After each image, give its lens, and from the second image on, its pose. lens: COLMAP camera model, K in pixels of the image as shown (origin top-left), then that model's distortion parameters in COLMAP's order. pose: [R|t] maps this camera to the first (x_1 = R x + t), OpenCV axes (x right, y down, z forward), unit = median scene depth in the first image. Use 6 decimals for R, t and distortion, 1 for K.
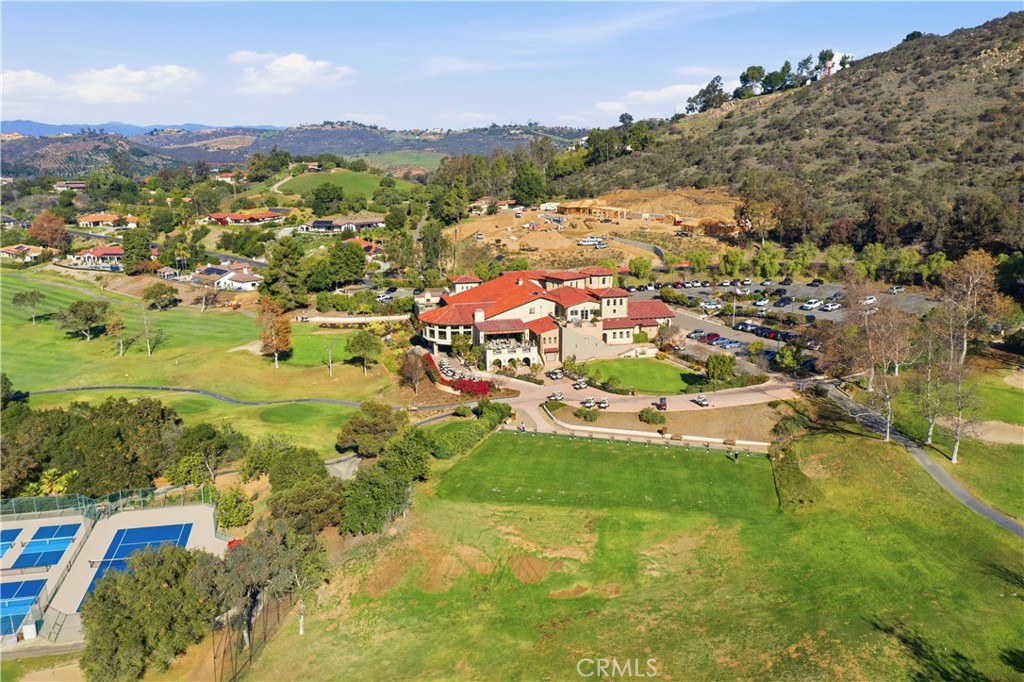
lens RADIAL K [[818.4, 0, 512.0], [0, 818.4, 341.0], [0, 0, 1]] dist [-0.022712, 0.017582]
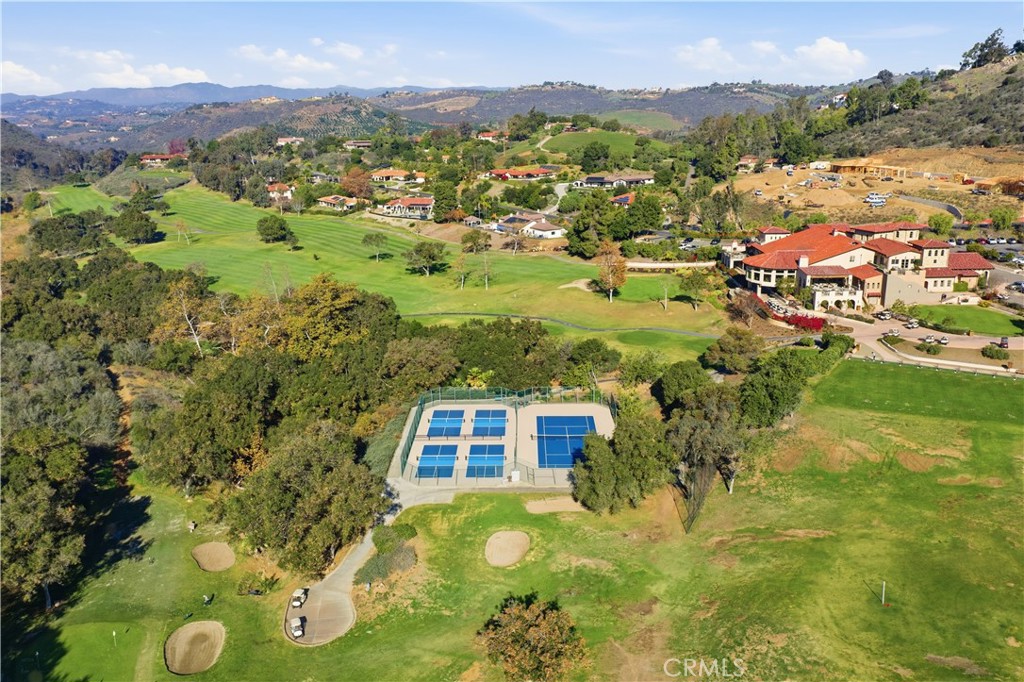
lens RADIAL K [[818.4, 0, 512.0], [0, 818.4, 341.0], [0, 0, 1]] dist [-0.022712, 0.017582]
pose [[0.972820, 0.052495, -0.225532, -0.119208], [-0.041805, 0.997776, 0.051921, 0.025065], [0.227756, -0.041081, 0.972851, -0.122631]]
